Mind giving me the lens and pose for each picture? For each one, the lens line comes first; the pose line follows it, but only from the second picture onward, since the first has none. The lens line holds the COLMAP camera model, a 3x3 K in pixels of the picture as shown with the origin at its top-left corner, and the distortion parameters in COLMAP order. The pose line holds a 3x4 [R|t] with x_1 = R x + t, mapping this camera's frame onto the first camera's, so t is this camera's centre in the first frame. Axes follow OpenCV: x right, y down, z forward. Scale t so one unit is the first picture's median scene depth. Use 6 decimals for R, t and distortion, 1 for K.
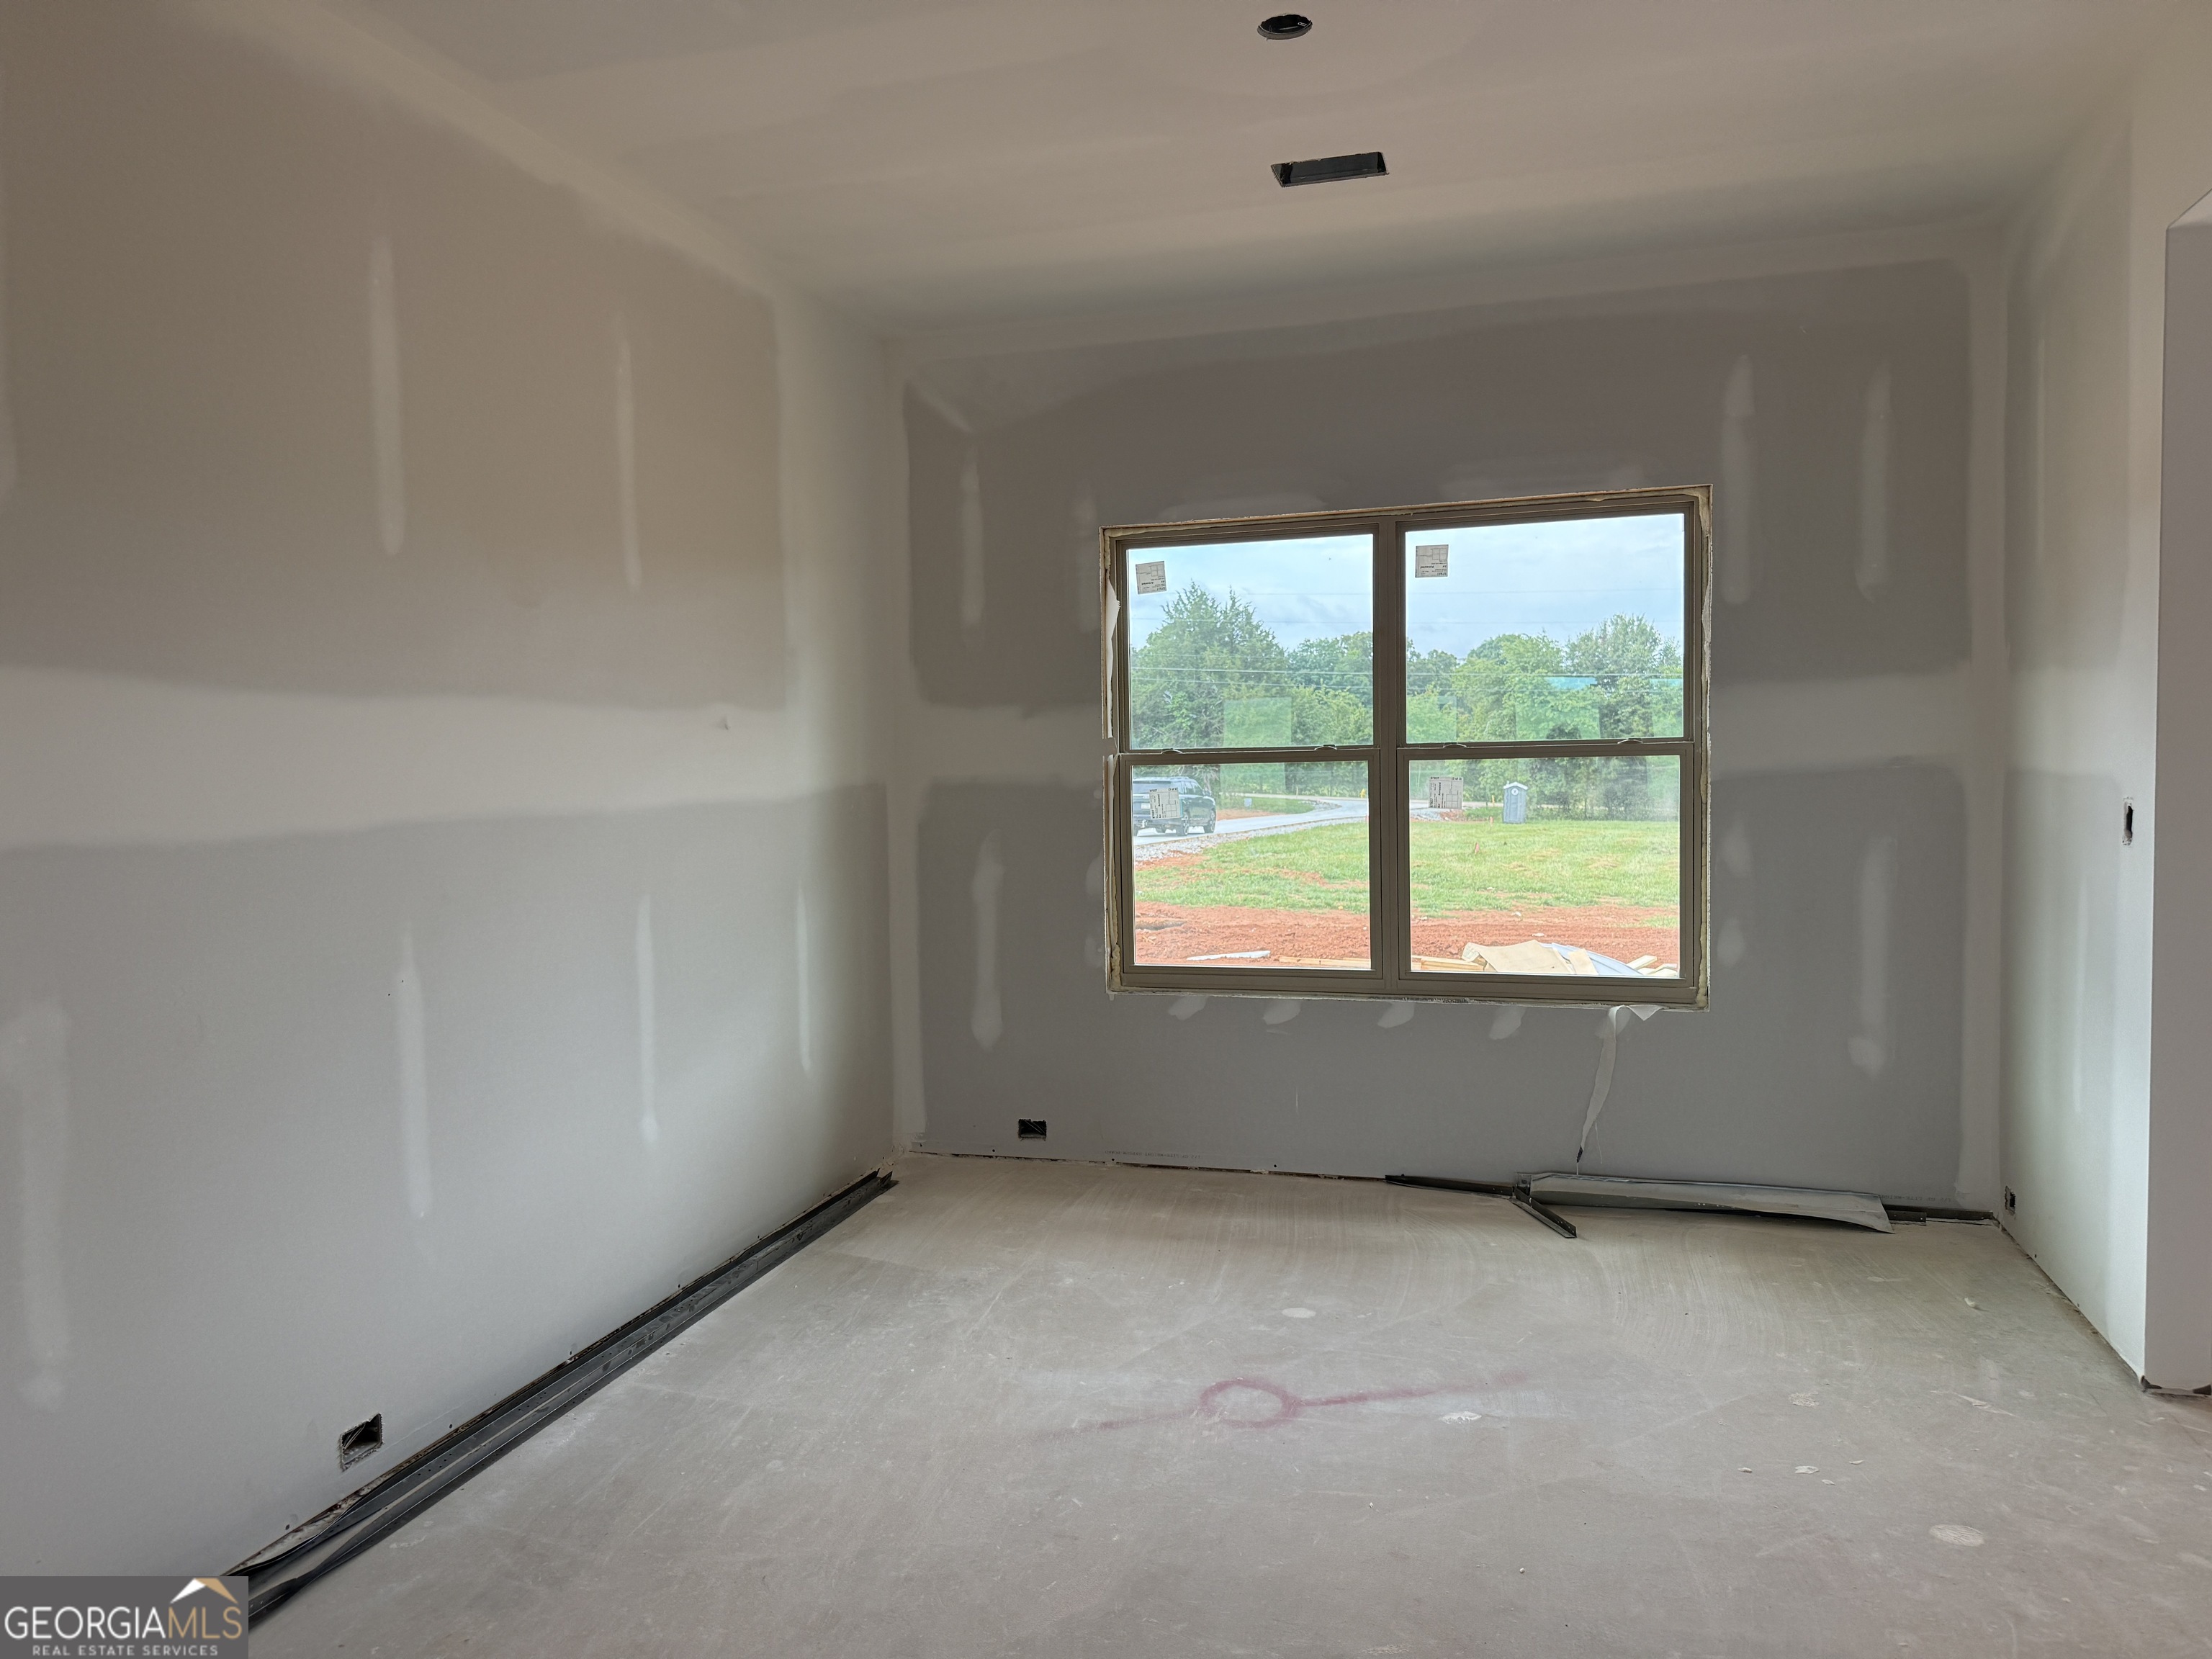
lens RADIAL K [[1540.7, 0, 1099.4], [0, 1540.7, 830.4], [0, 0, 1]] dist [0.122230, -0.185531]
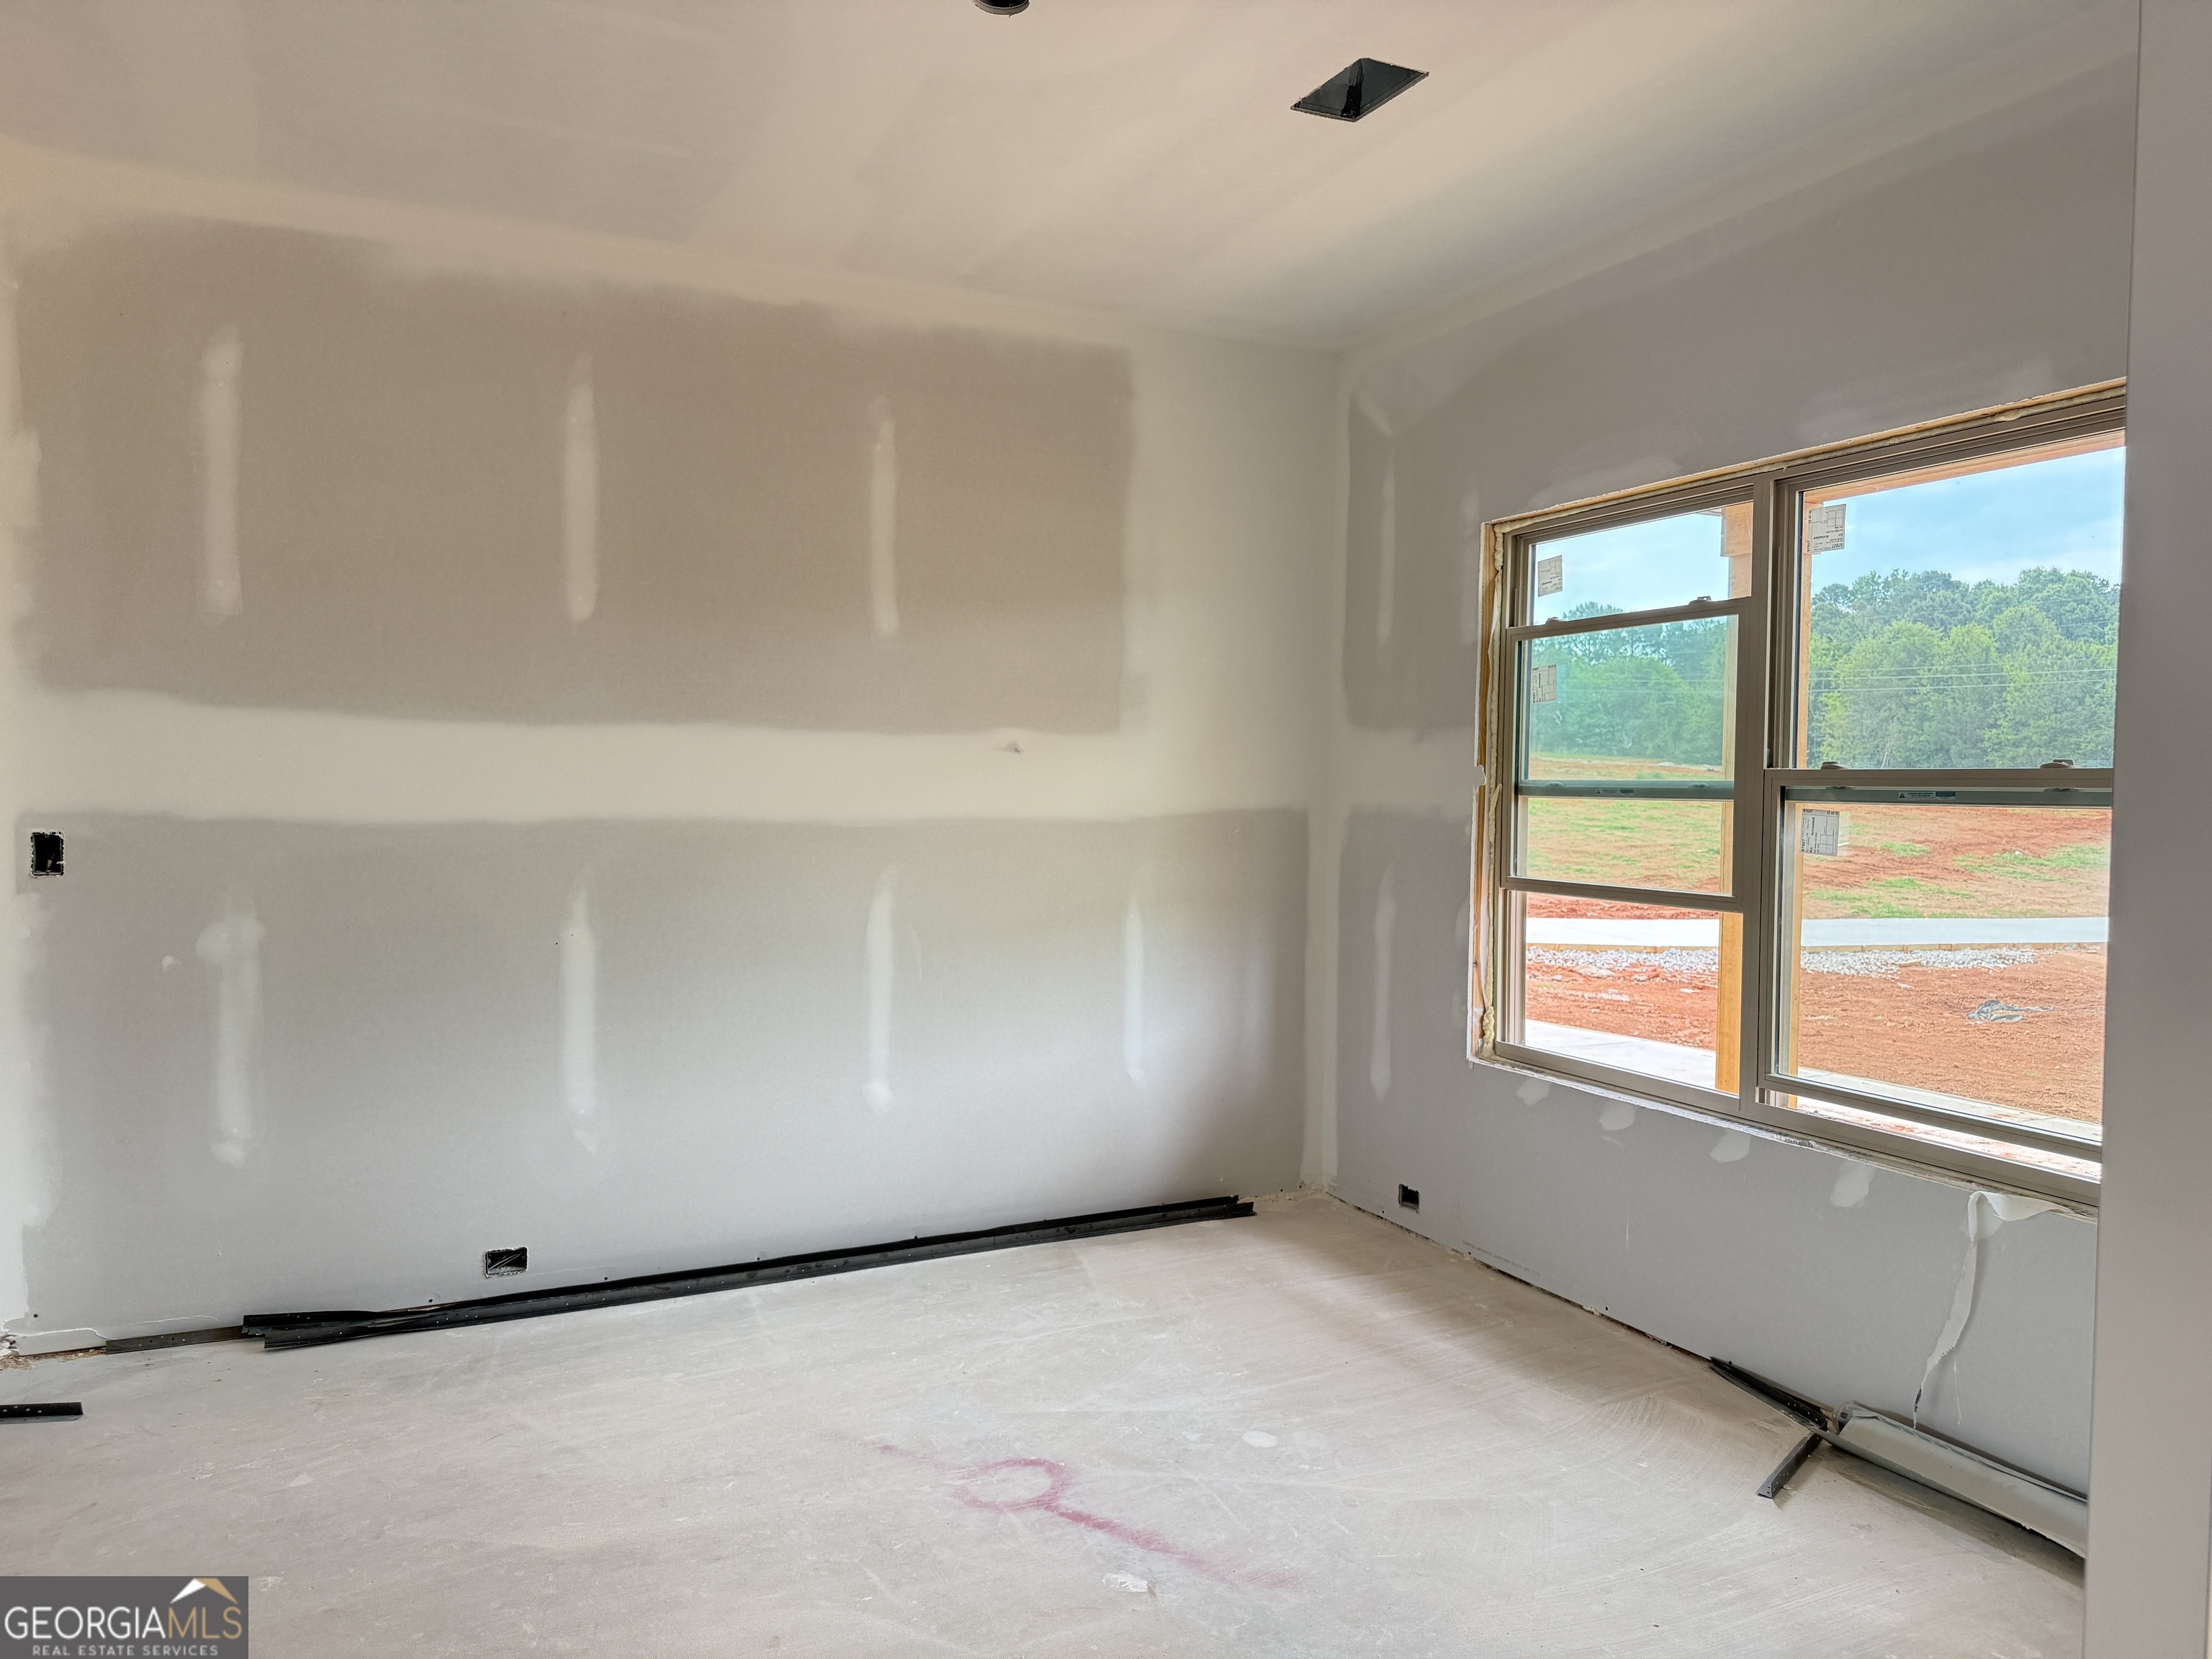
lens RADIAL K [[1540.7, 0, 1099.4], [0, 1540.7, 830.4], [0, 0, 1]] dist [0.122230, -0.185531]
pose [[0.667000, 0.047069, -0.743570, 0.534608], [-0.055923, 0.998350, 0.013033, -0.023810], [0.742956, 0.032890, 0.668531, 0.268972]]
